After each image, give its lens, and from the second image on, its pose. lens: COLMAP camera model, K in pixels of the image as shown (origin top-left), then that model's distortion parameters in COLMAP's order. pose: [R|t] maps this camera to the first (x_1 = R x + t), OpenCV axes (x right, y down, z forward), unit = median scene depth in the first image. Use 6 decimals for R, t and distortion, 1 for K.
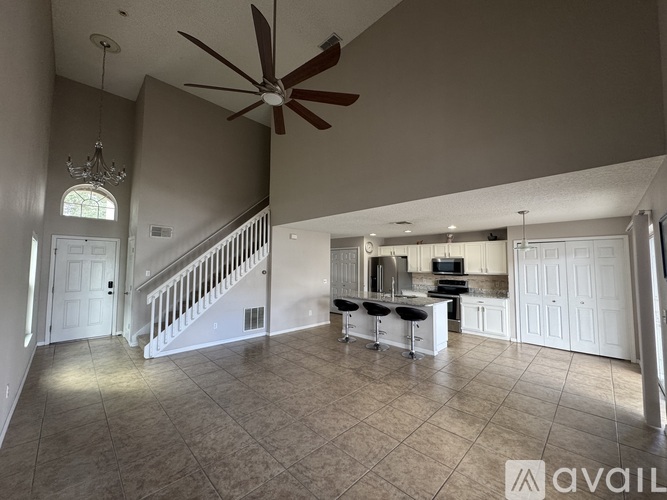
lens RADIAL K [[268.0, 0, 332.2], [0, 268.0, 251.1], [0, 0, 1]] dist [0.000438, 0.000504]
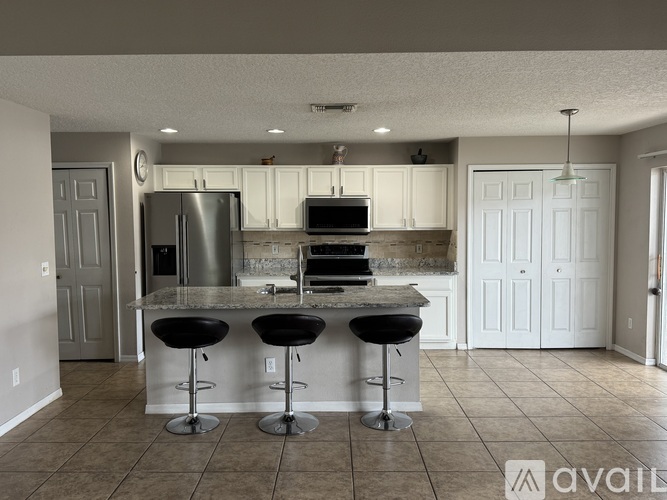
lens RADIAL K [[577.0, 0, 333.1], [0, 577.0, 248.6], [0, 0, 1]] dist [0.073000, -0.005862]
pose [[0.709163, -0.054346, 0.702947, -0.295979], [-0.025660, 0.994375, 0.102764, 0.012413], [-0.704578, -0.090914, 0.703779, 0.313880]]
